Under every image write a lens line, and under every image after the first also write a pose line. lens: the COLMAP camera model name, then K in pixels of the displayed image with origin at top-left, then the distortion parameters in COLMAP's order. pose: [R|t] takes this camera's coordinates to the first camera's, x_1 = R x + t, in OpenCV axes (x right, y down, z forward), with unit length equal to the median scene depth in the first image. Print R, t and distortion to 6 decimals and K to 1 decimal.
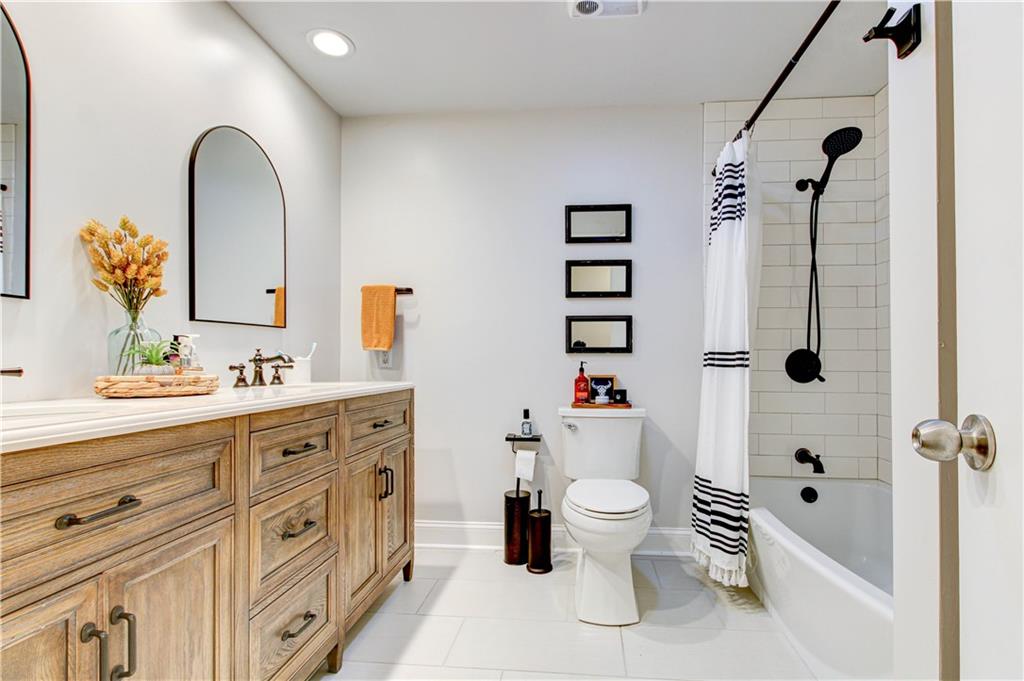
lens RADIAL K [[485.3, 0, 537.7], [0, 485.3, 350.1], [0, 0, 1]] dist [0.016694, -0.007513]
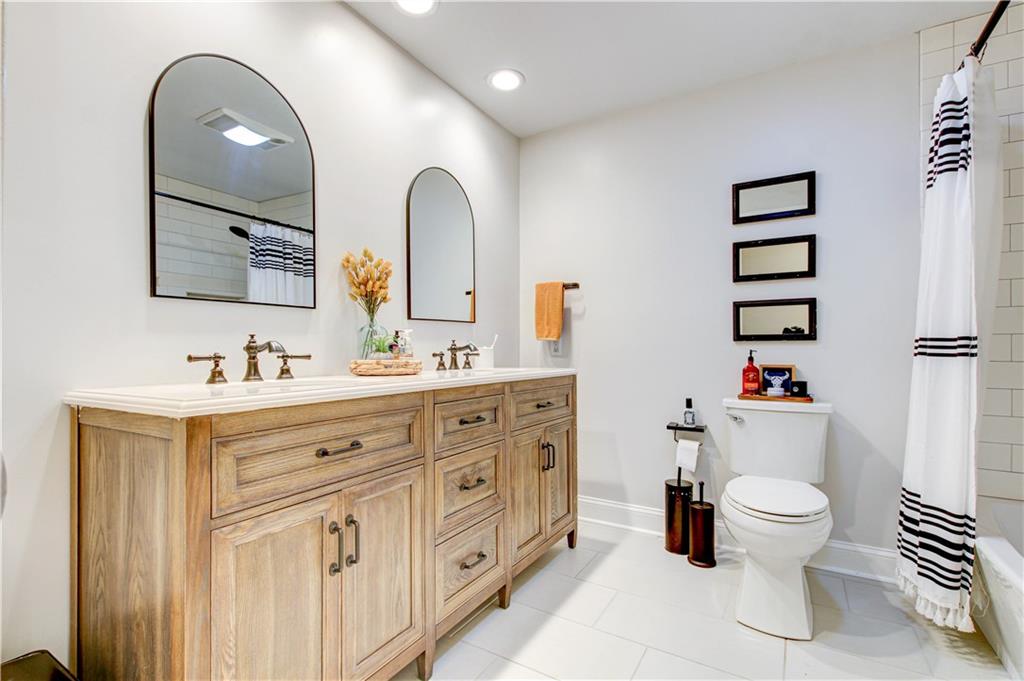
lens RADIAL K [[485.3, 0, 516.9], [0, 485.3, 342.3], [0, 0, 1]] dist [0.016694, -0.007513]
pose [[0.891761, -0.009055, -0.452417, 0.127511], [0.011236, 0.999935, 0.002135, 0.002049], [0.452368, -0.006987, 0.891804, -0.039989]]
